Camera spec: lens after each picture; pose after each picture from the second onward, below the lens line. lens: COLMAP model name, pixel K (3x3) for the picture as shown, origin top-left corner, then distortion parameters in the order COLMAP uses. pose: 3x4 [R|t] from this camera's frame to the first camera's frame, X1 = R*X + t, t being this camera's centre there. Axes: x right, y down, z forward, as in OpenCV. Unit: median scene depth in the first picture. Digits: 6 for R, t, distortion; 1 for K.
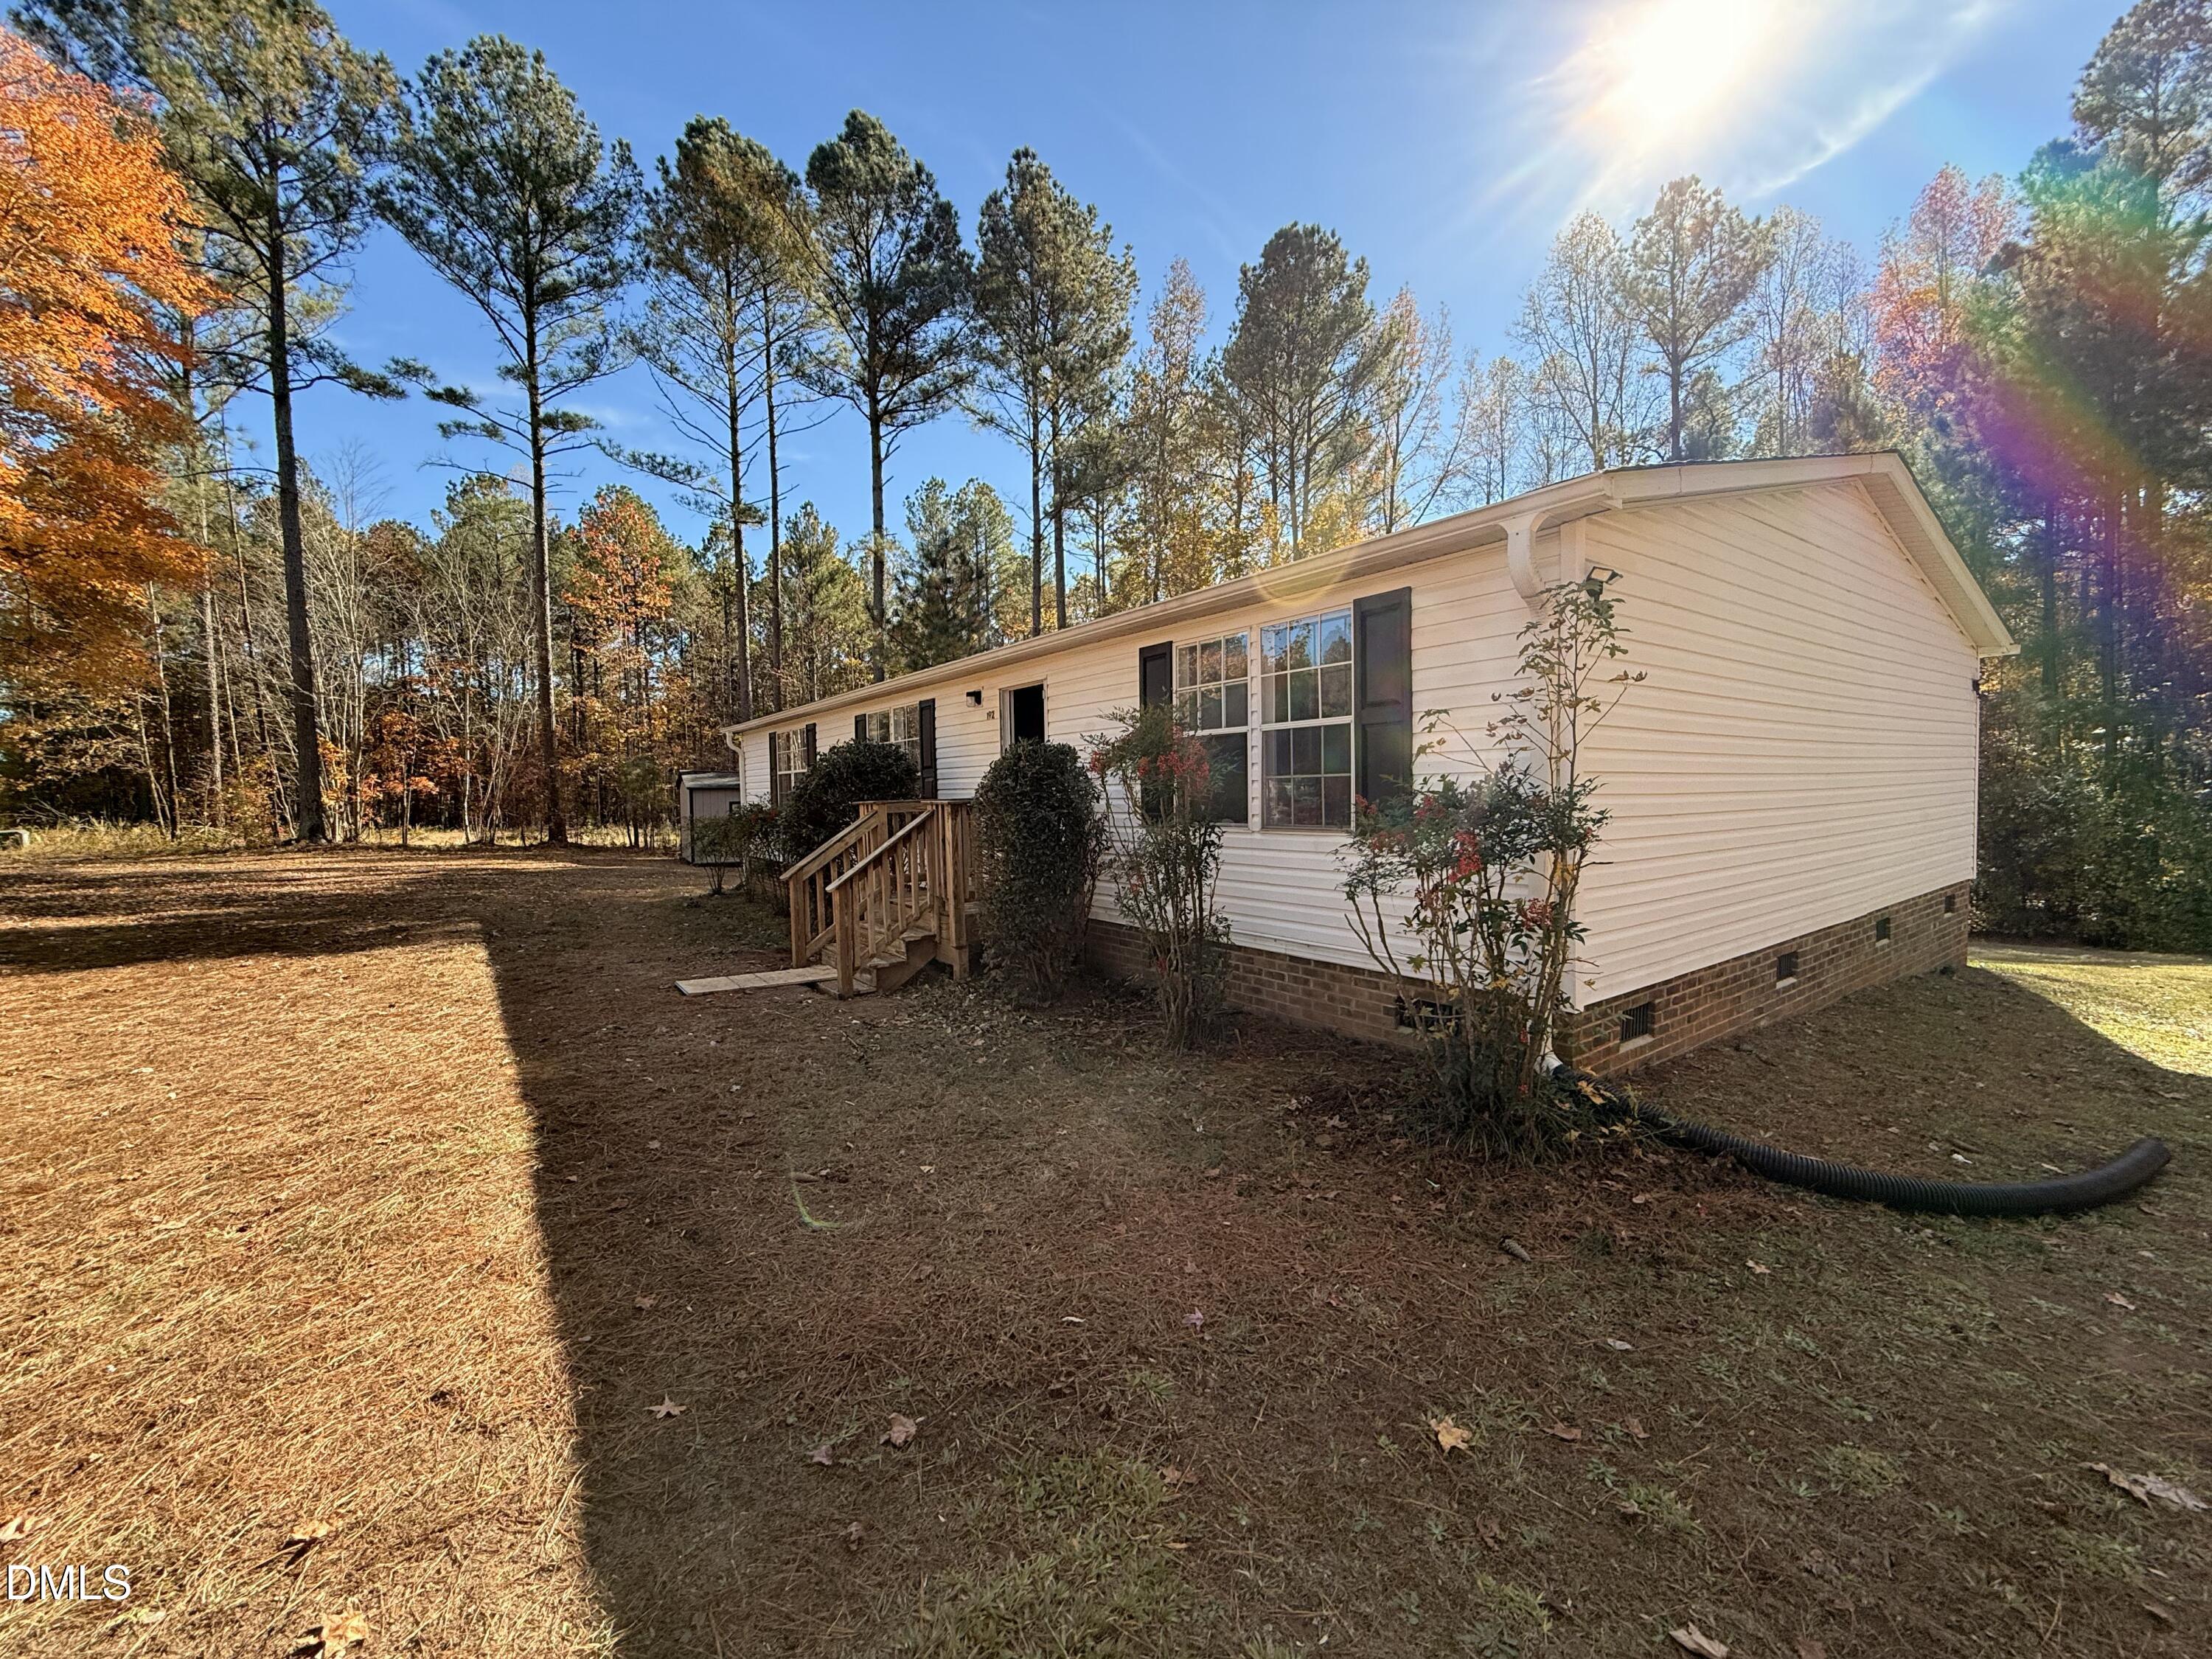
lens RADIAL K [[879.5, 0, 1094.6], [0, 879.5, 827.4], [0, 0, 1]] dist [-0.000203, -0.000348]
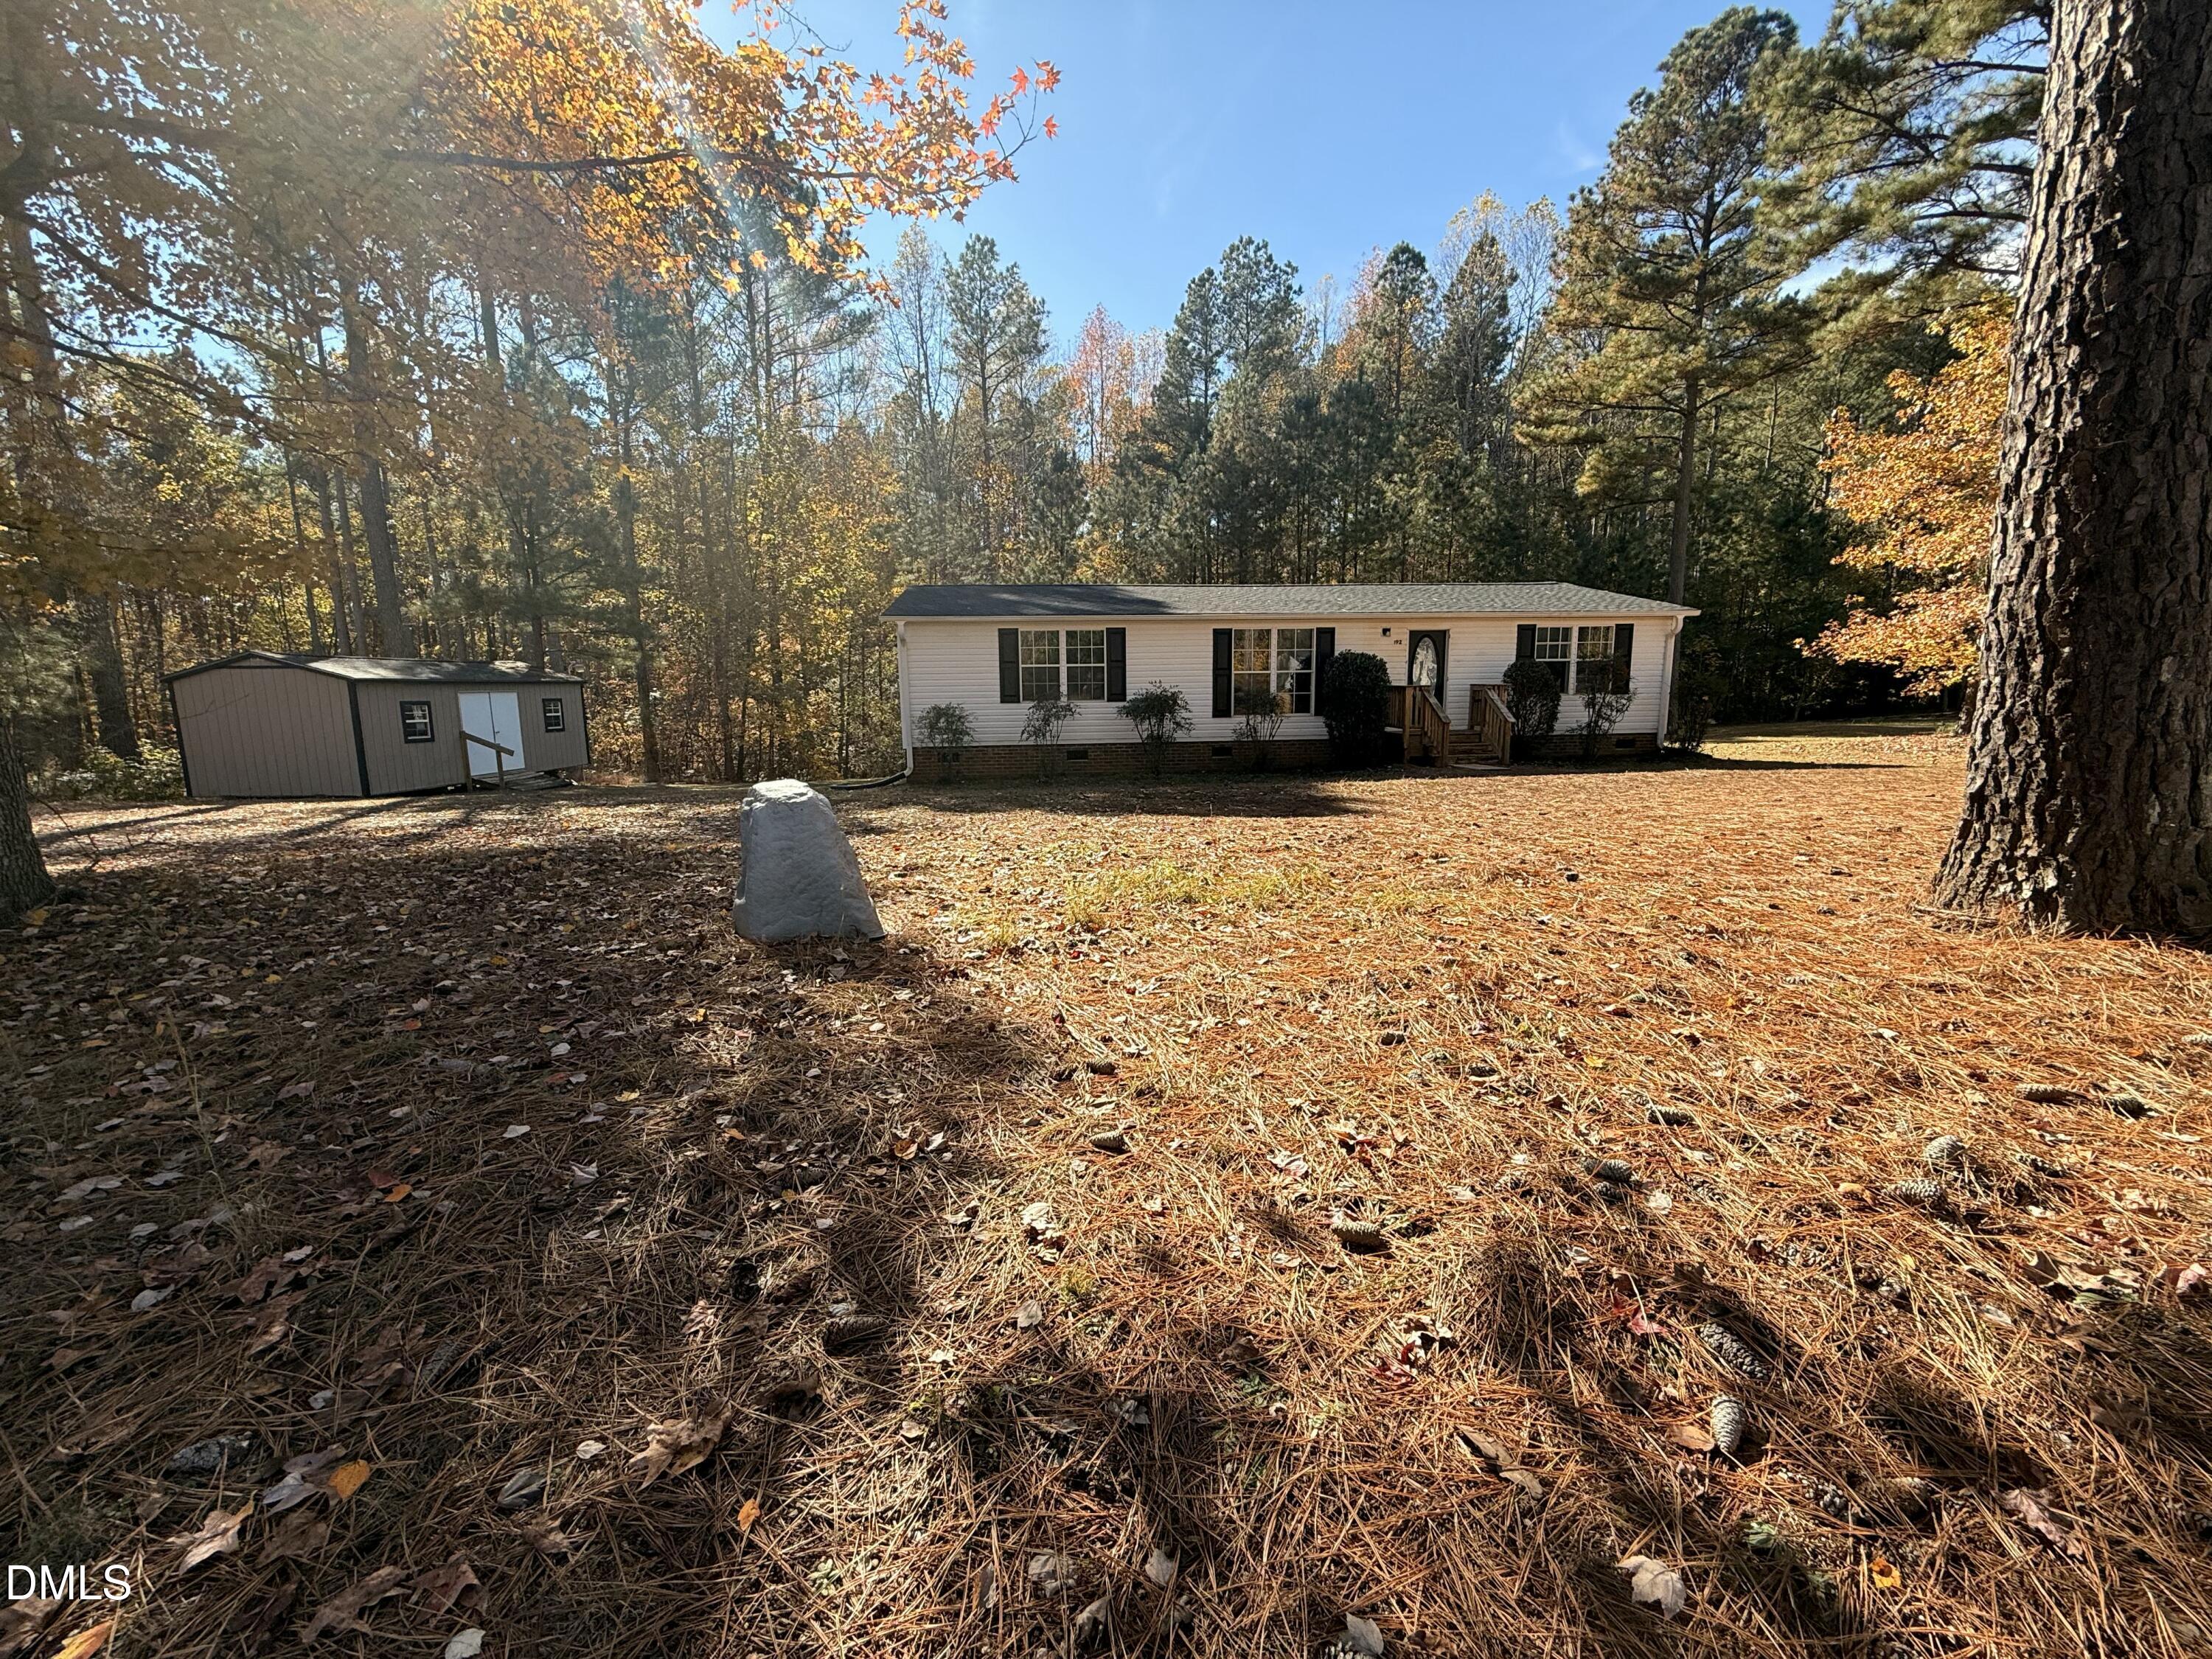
lens RADIAL K [[879.2, 0, 1101.8], [0, 879.2, 827.6], [0, 0, 1]] dist [0.000154, 0.000141]
pose [[0.509658, -0.124750, 0.851285, -0.622555], [0.040678, 0.991820, 0.120990, 0.004649], [-0.859415, -0.027035, 0.510564, 0.161906]]
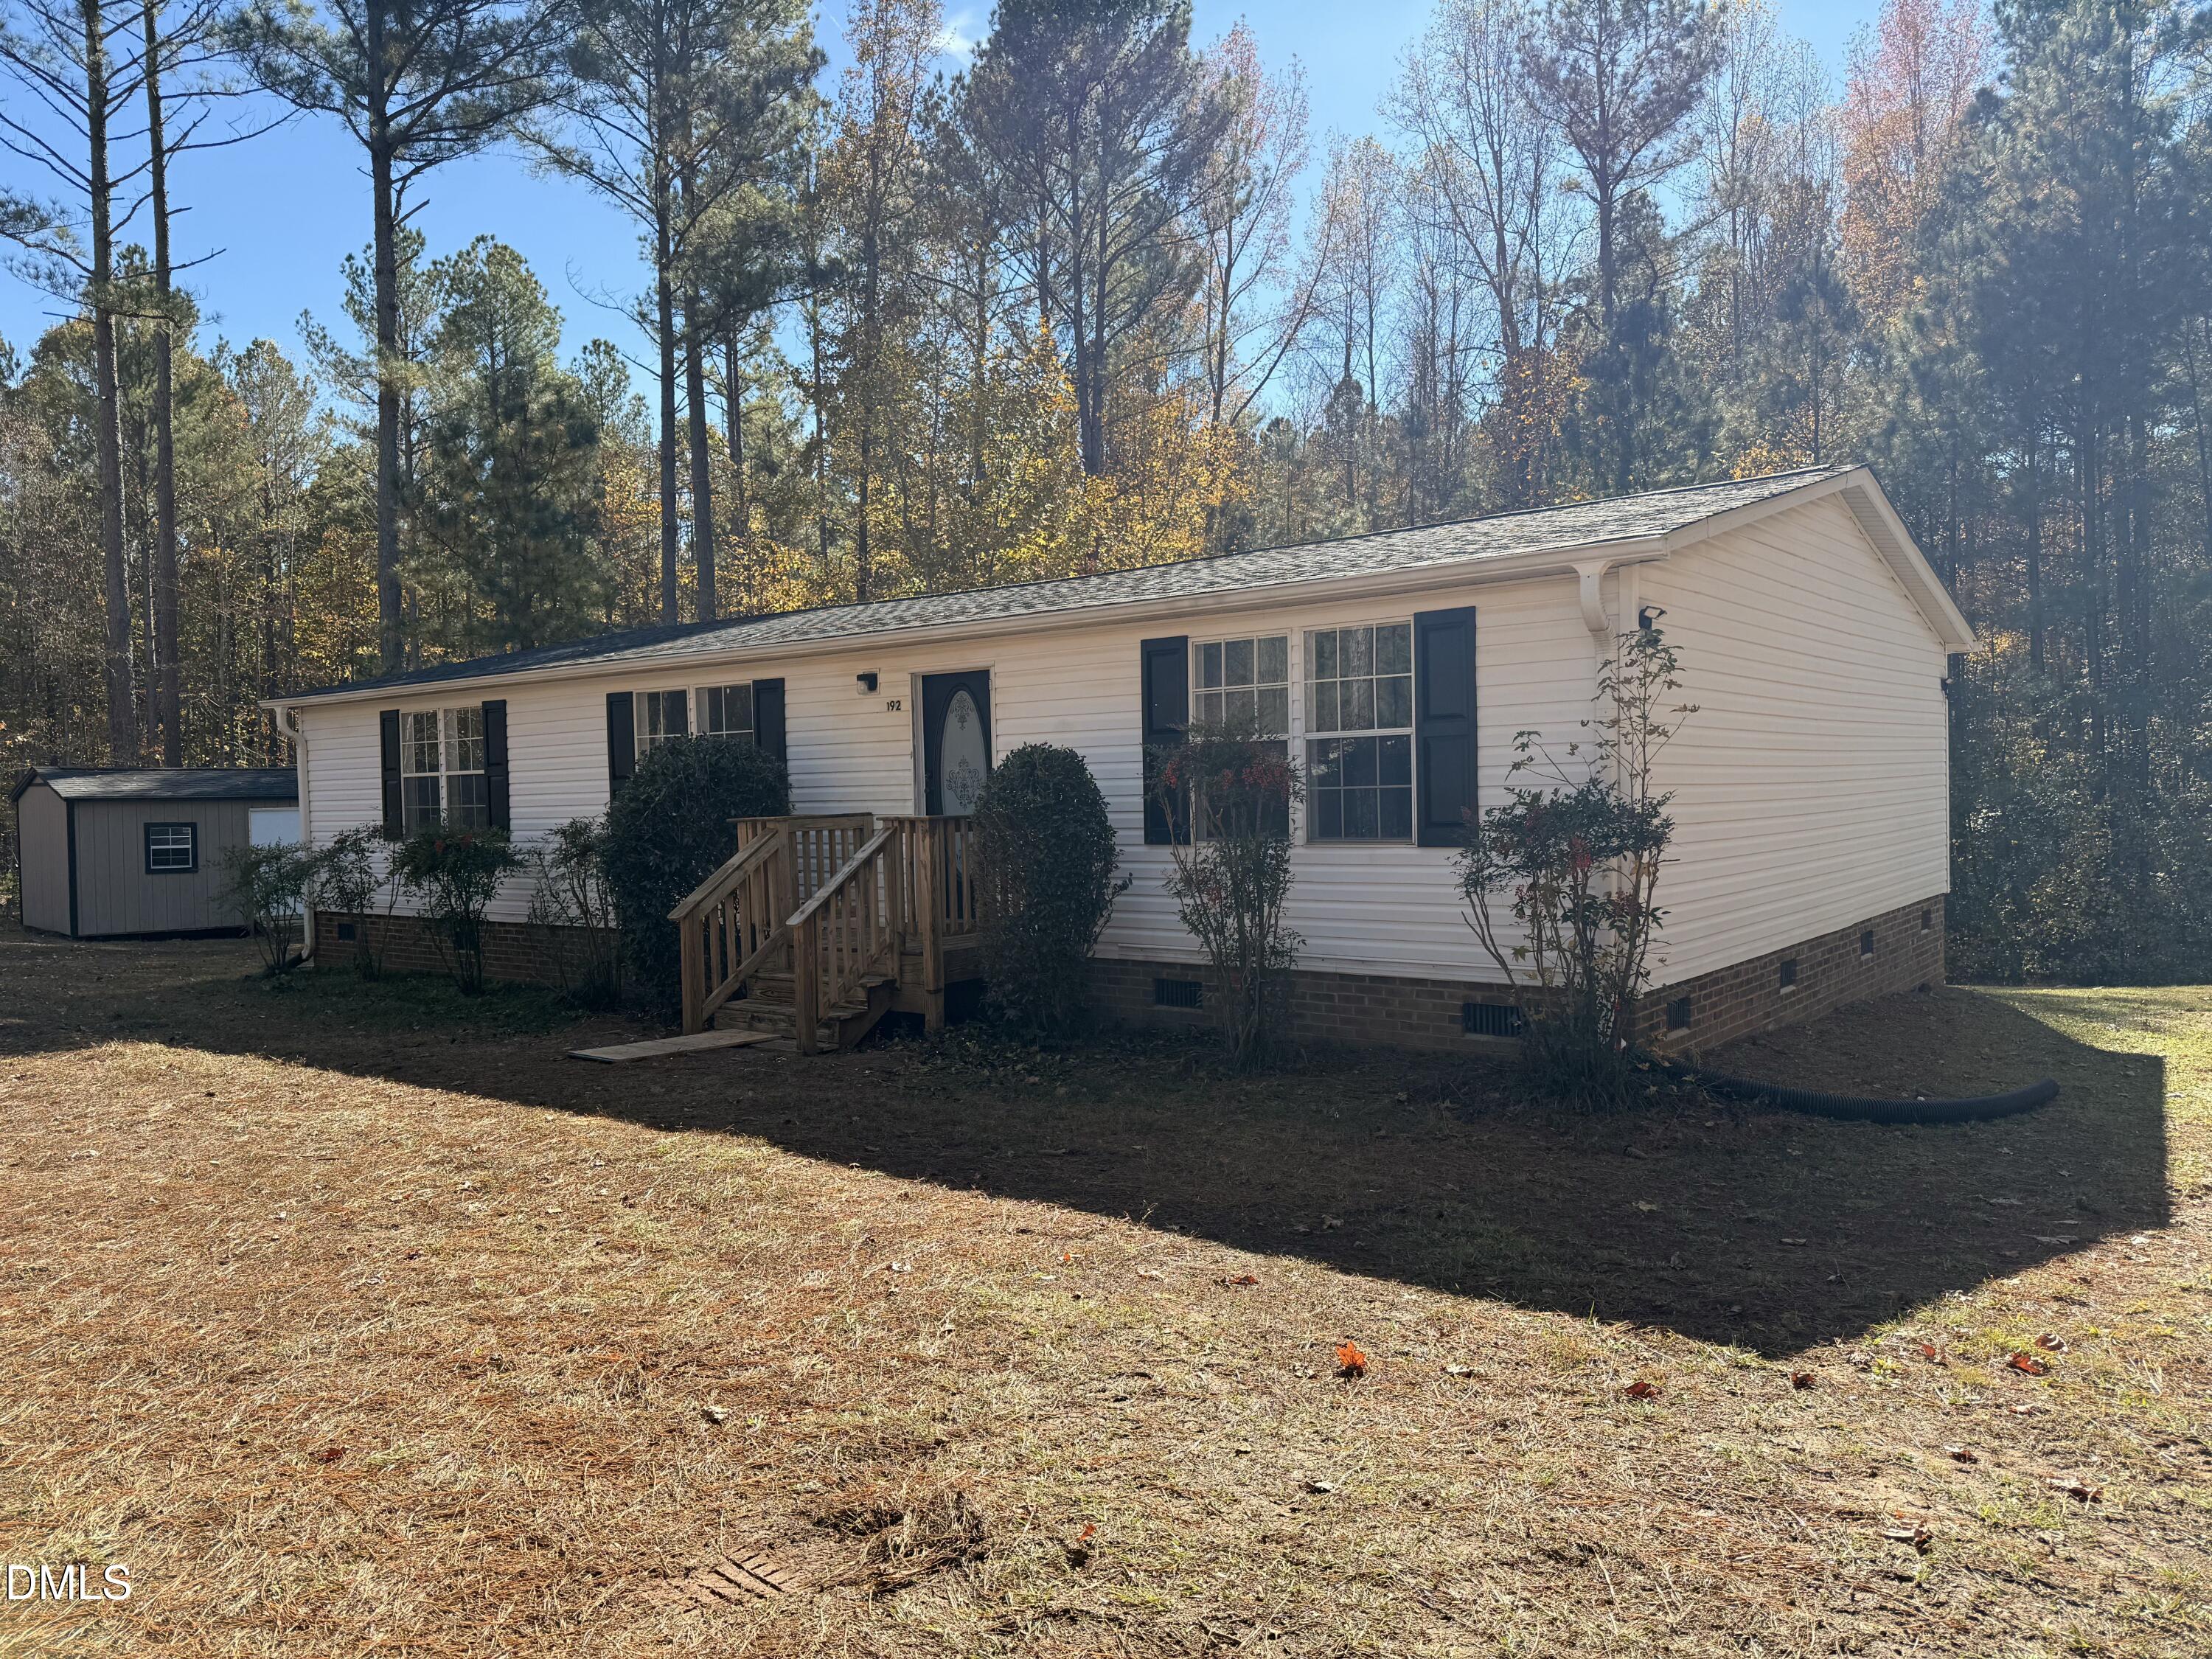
lens RADIAL K [[1562.2, 0, 1106.0], [0, 1562.2, 829.5], [0, 0, 1]] dist [0.051874, -0.064211]
pose [[0.960820, -0.008803, 0.277033, -0.092141], [0.015184, 0.999666, -0.020899, 0.003598], [-0.276757, 0.024287, 0.960633, -0.104011]]
